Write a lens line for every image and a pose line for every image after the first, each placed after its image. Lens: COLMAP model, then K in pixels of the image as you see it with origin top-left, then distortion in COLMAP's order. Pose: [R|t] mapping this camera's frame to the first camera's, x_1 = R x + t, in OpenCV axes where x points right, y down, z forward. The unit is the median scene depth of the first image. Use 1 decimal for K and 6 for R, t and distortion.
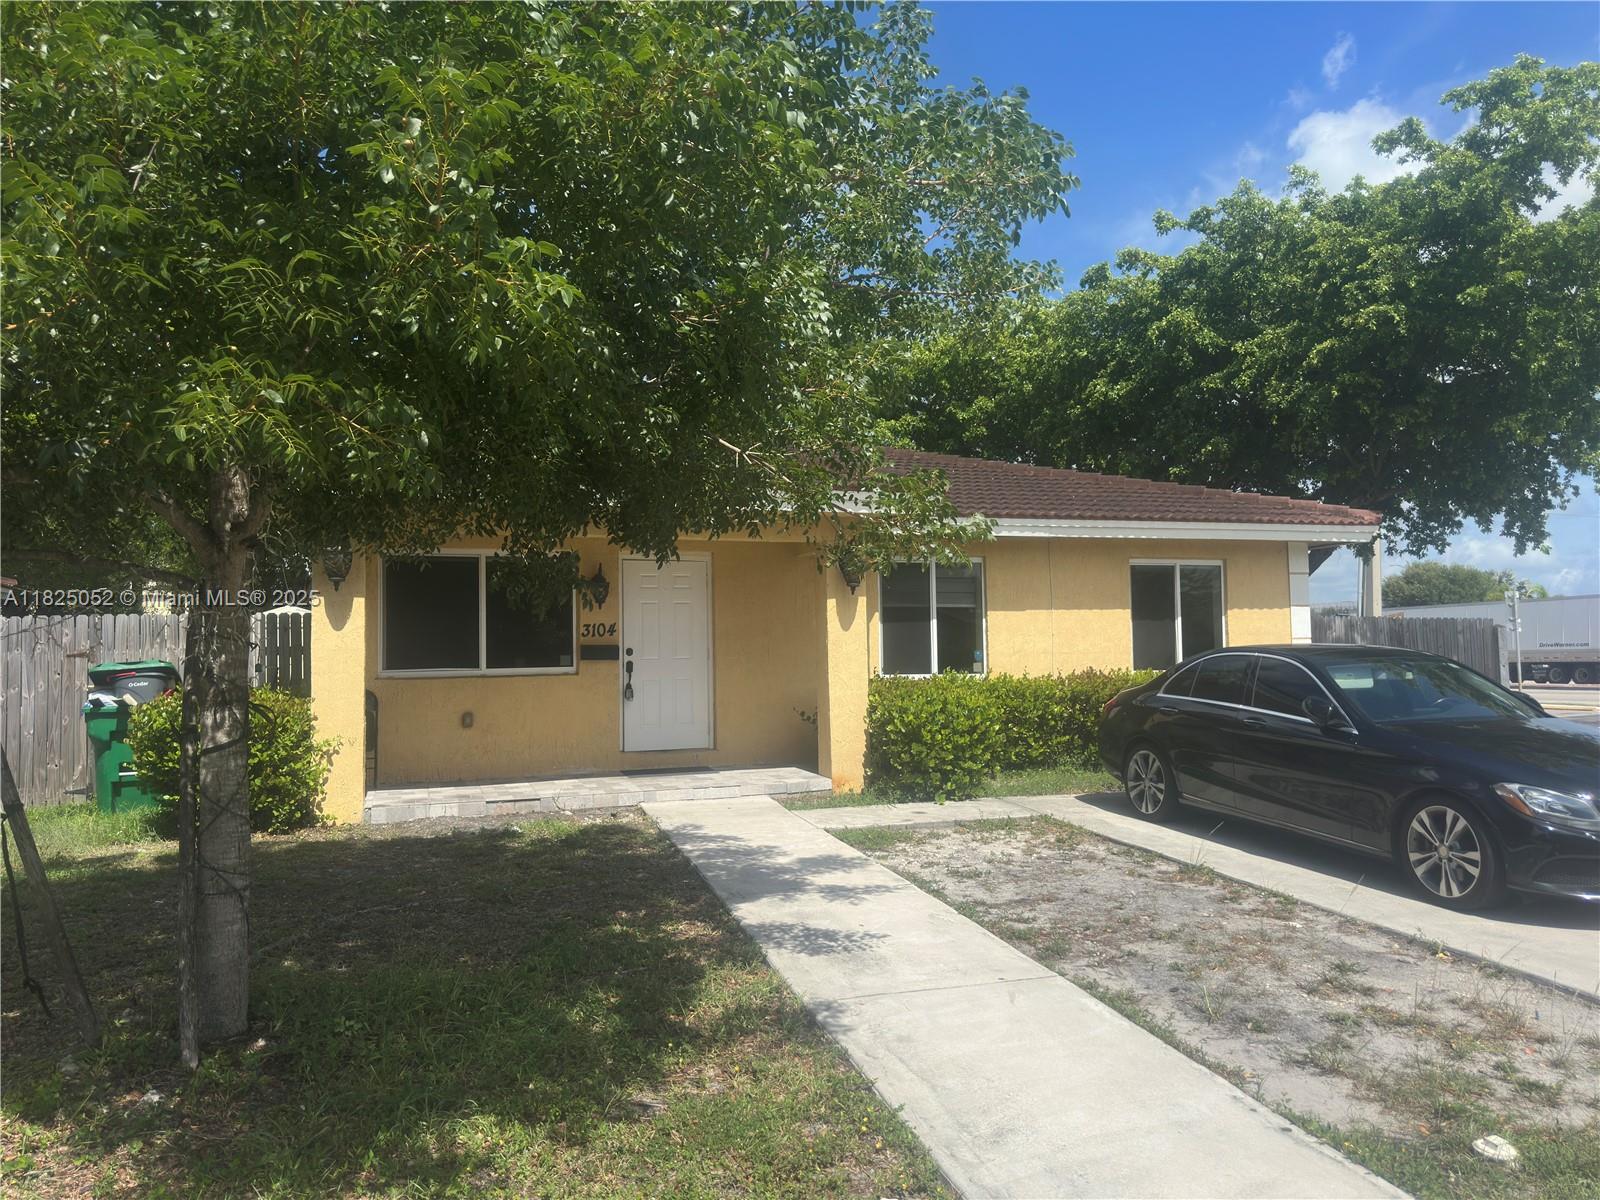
lens RADIAL K [[1116.0, 0, 800.0], [0, 1116.0, 600.0], [0, 0, 1]] dist [0.124661, -0.187146]
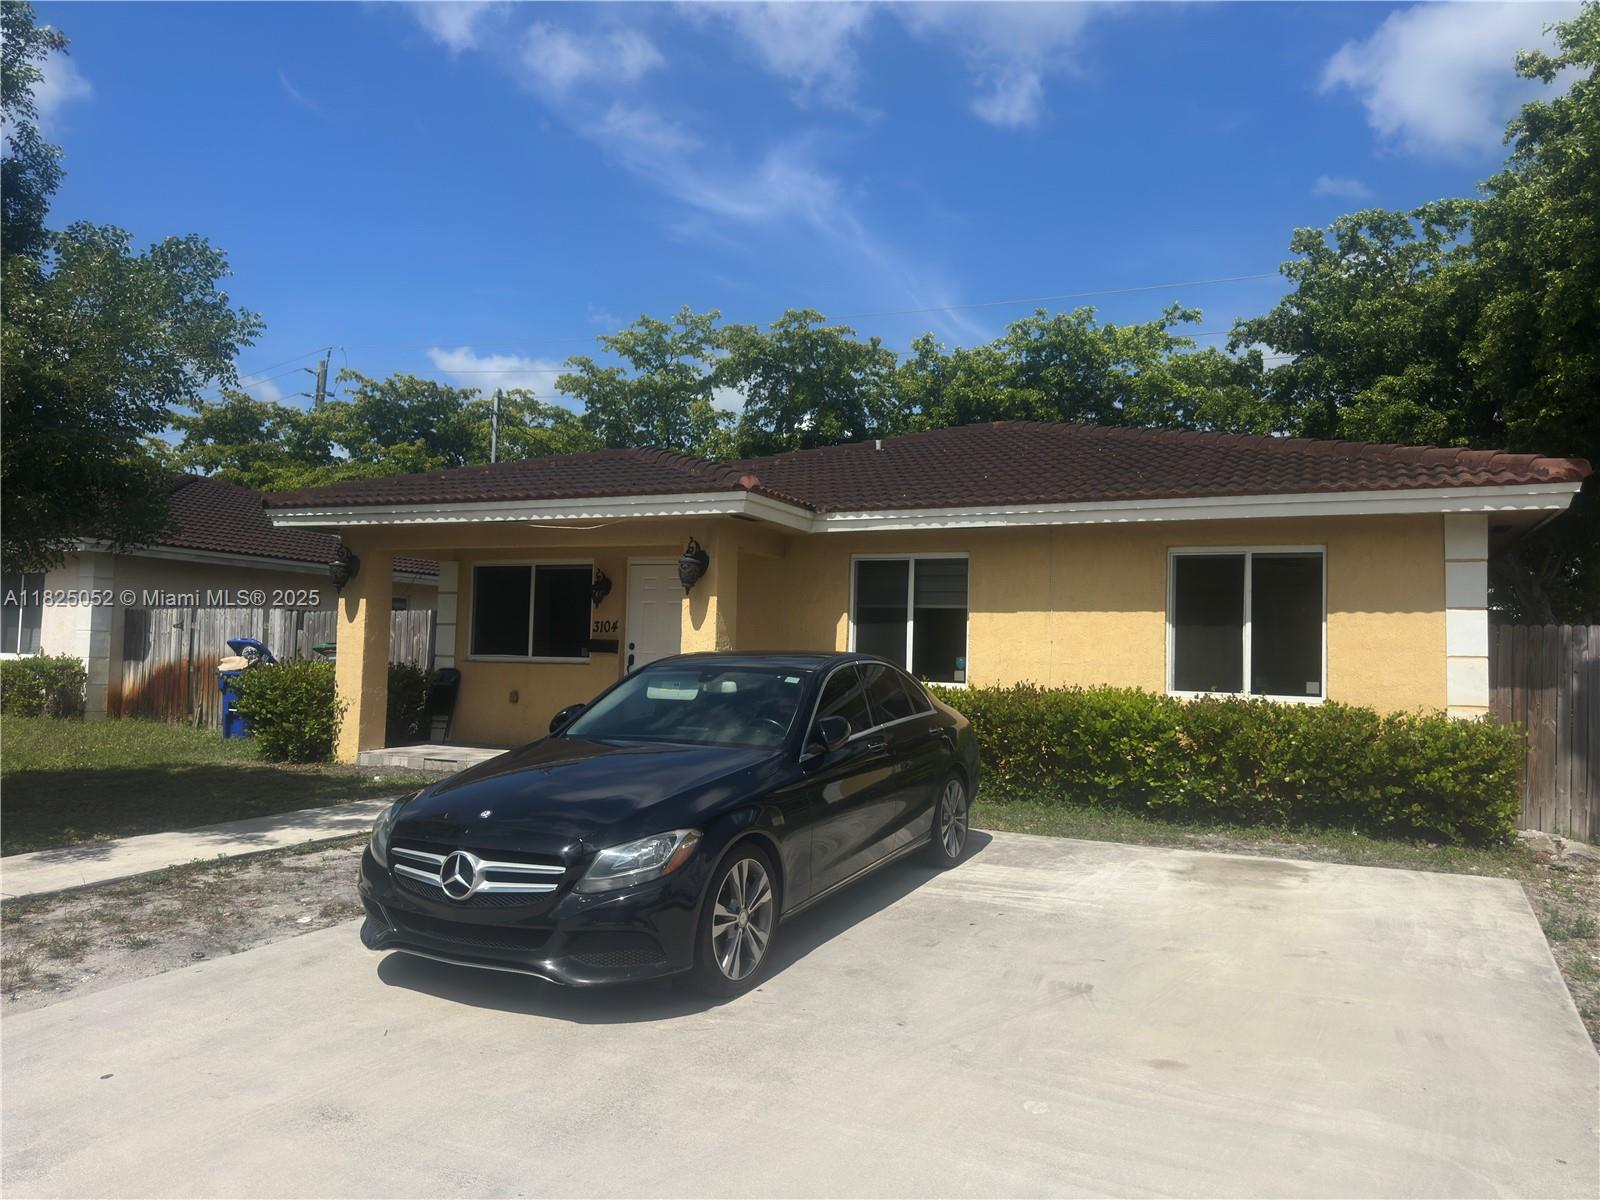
lens RADIAL K [[1116.0, 0, 800.0], [0, 1116.0, 600.0], [0, 0, 1]] dist [0.124661, -0.187146]
pose [[0.732184, -0.000998, -0.681106, 0.743231], [-0.000132, 0.999999, -0.001608, 0.001285], [0.681107, 0.001267, 0.732183, 0.289799]]
